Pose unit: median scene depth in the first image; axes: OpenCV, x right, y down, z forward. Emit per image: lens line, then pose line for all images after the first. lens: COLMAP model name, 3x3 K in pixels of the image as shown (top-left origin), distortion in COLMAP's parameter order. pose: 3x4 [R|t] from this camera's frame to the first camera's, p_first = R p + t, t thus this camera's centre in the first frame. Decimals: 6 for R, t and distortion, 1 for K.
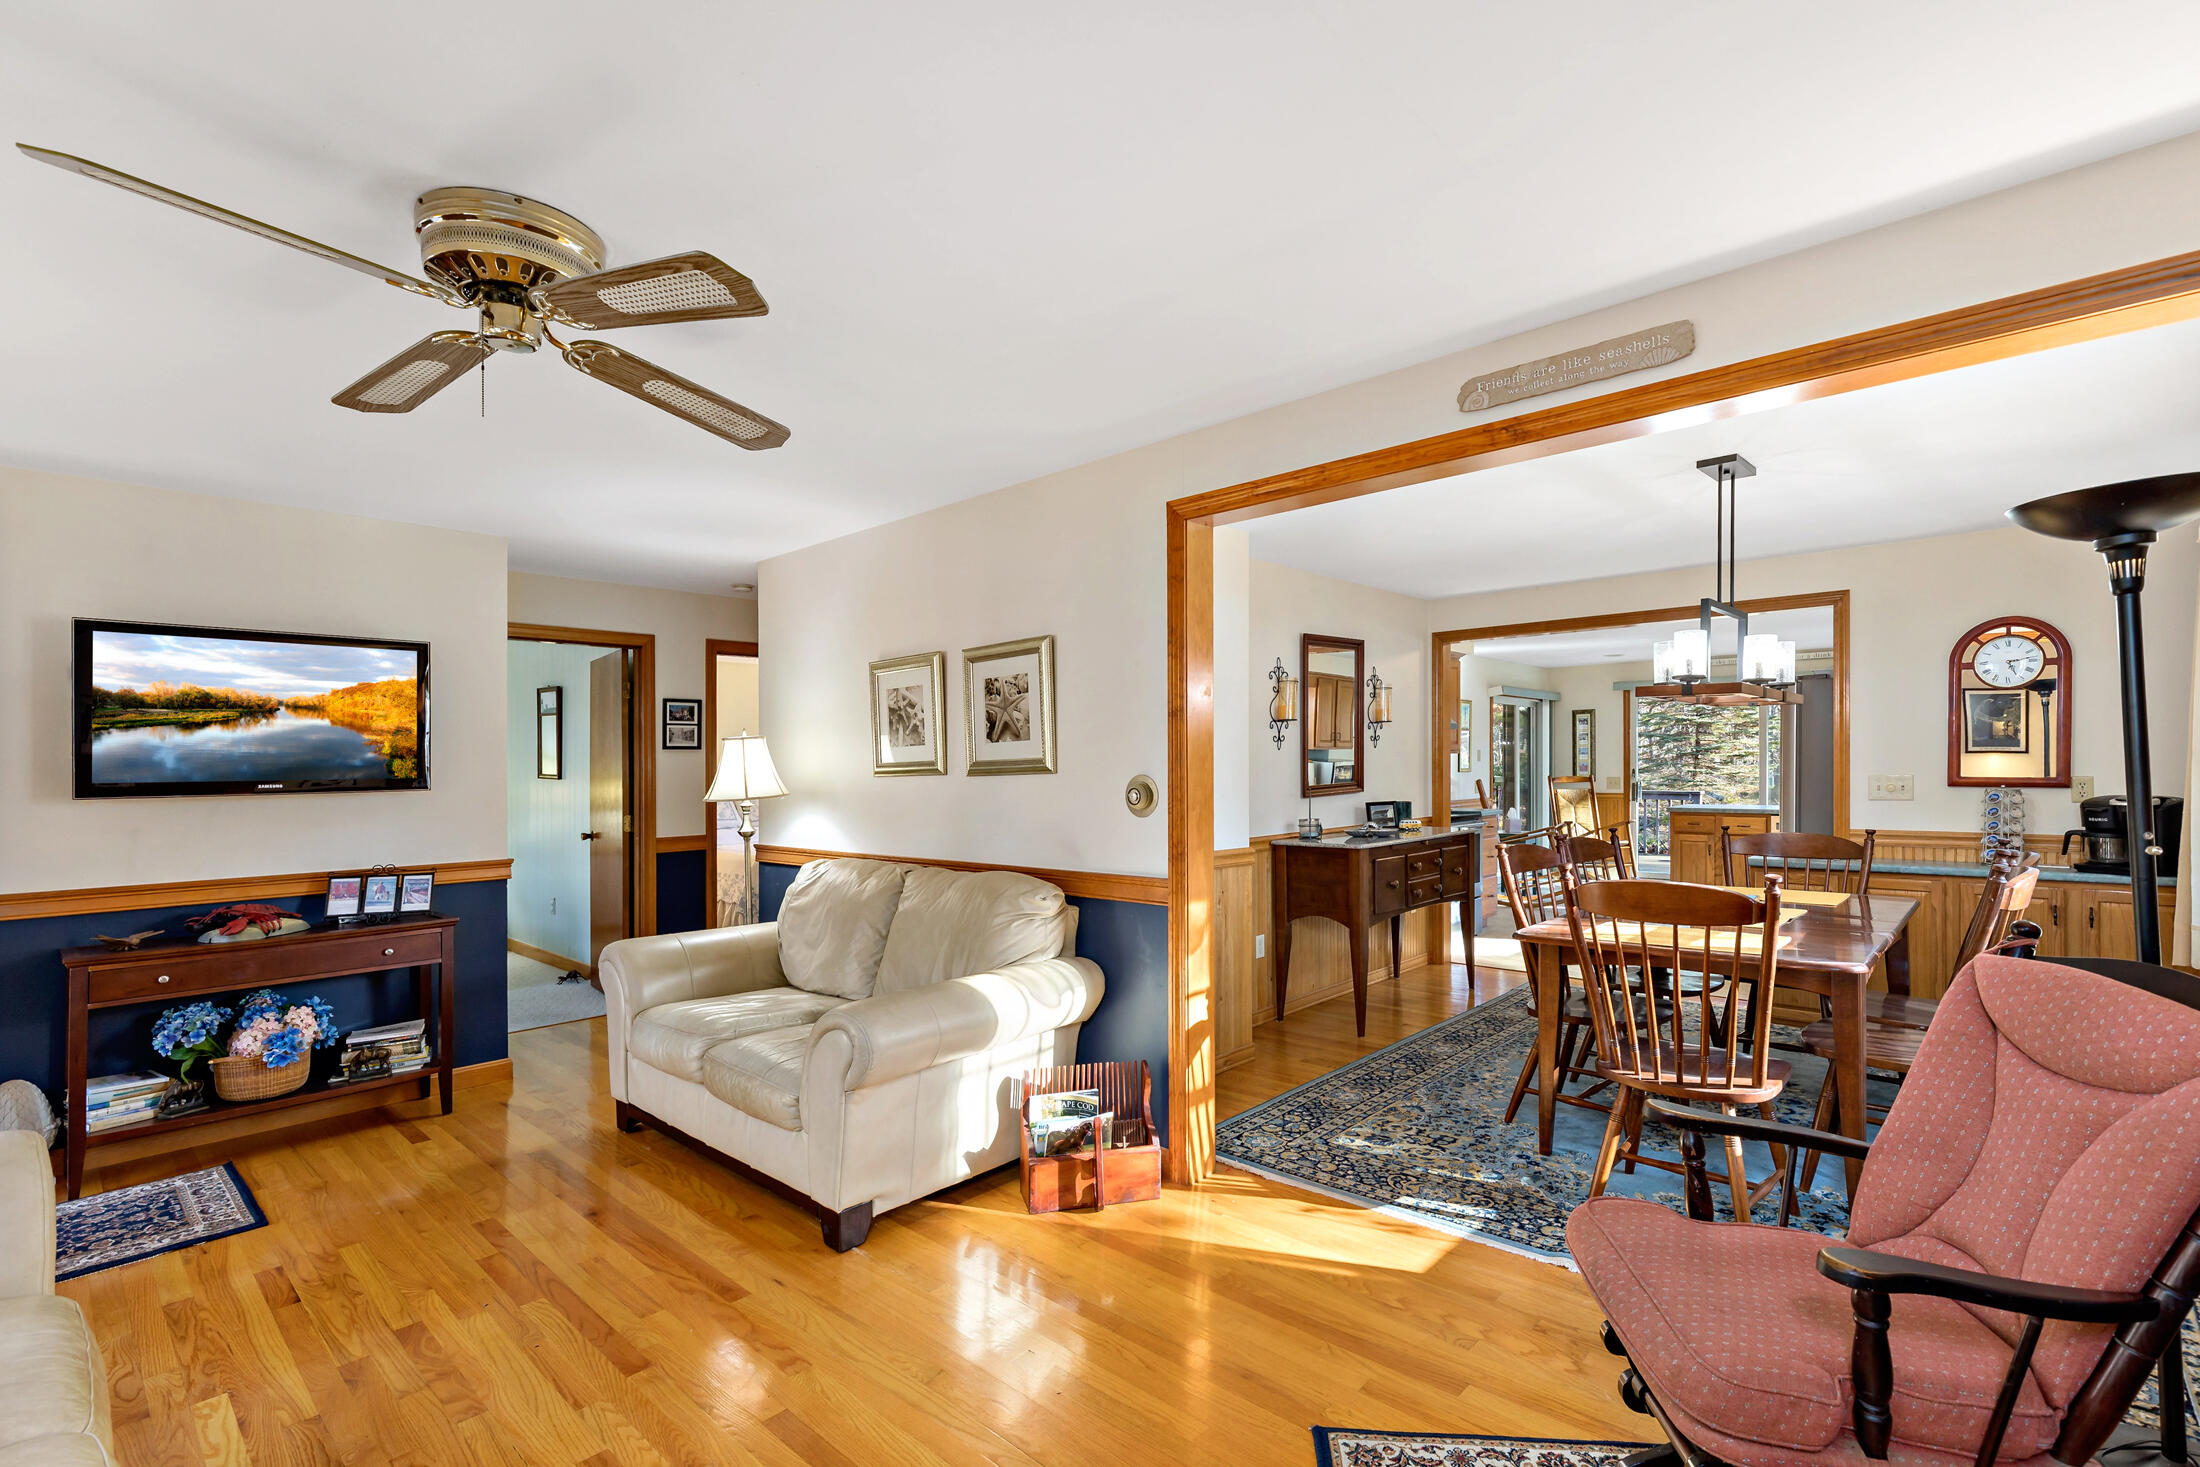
lens RADIAL K [[982.7, 0, 1105.3], [0, 982.7, 776.3], [0, 0, 1]] dist [0.000380, -0.000237]
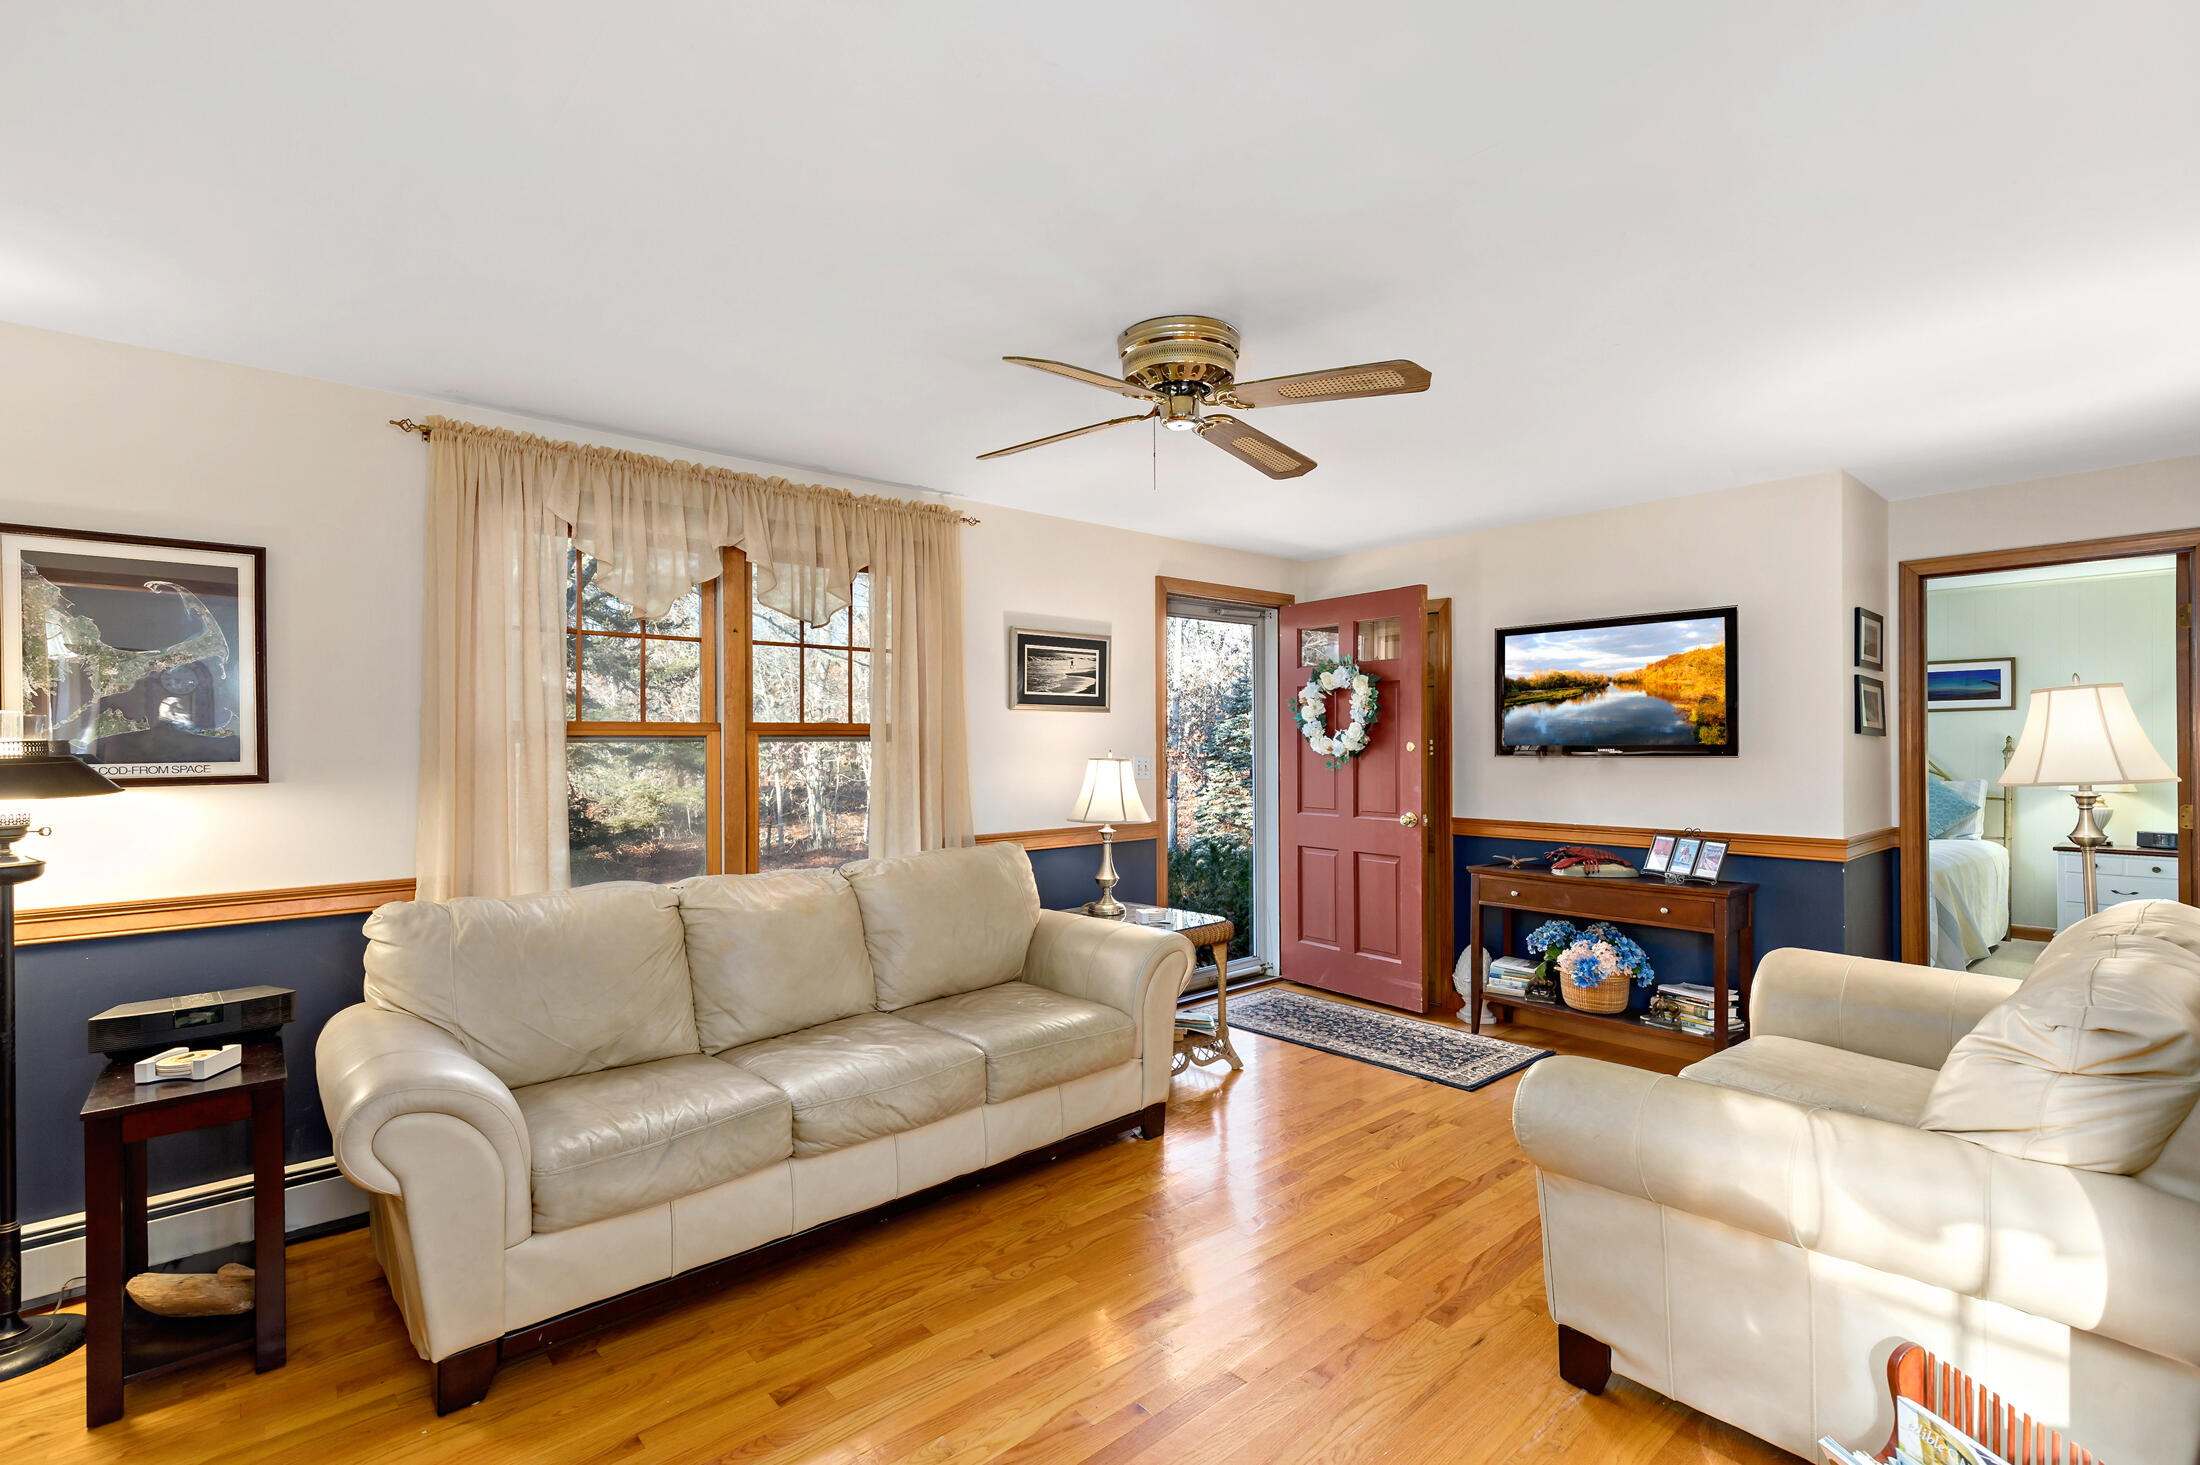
lens RADIAL K [[968.6, 0, 1106.7], [0, 968.6, 743.1], [0, 0, 1]] dist [0.008994, -0.000070]
pose [[-0.079380, 0.013278, -0.996756, 0.330873], [-0.006362, 0.999884, 0.013826, -0.010212], [0.996824, 0.007439, -0.079286, 0.461746]]
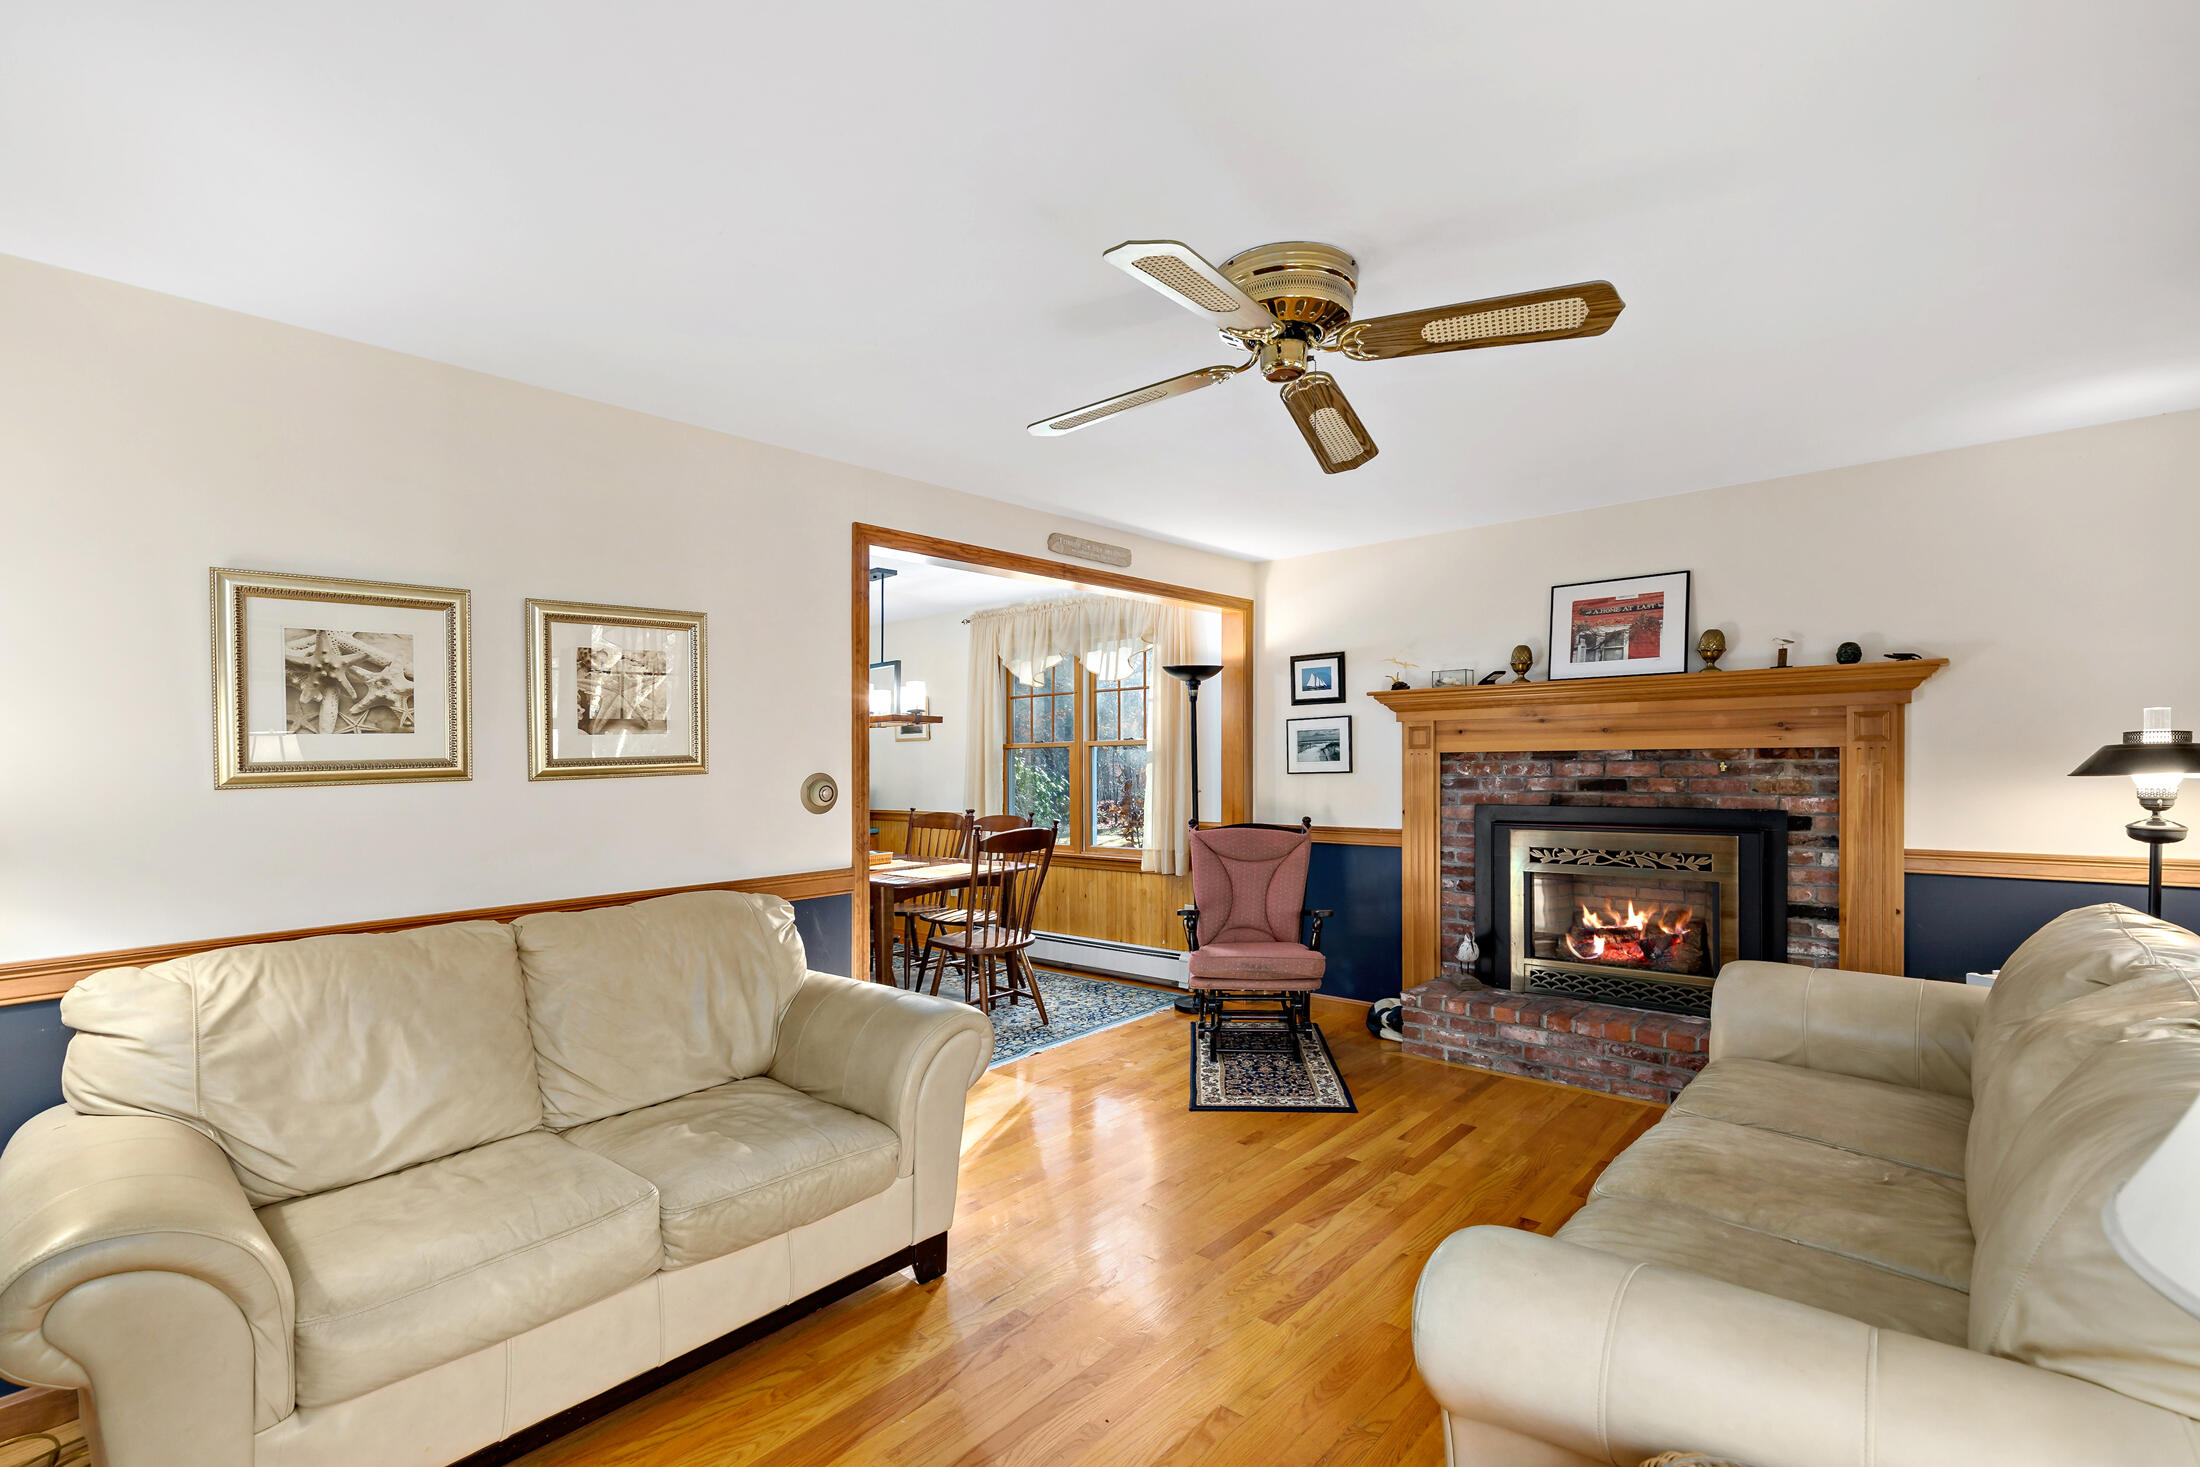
lens RADIAL K [[1016.8, 0, 1103.6], [0, 1016.8, 758.6], [0, 0, 1]] dist [0.001698, 0.000108]
pose [[-0.036229, 0.011412, 0.999278, -0.807184], [0.030694, 0.999476, -0.010302, 0.003210], [-0.998872, 0.030299, -0.036561, 0.580809]]
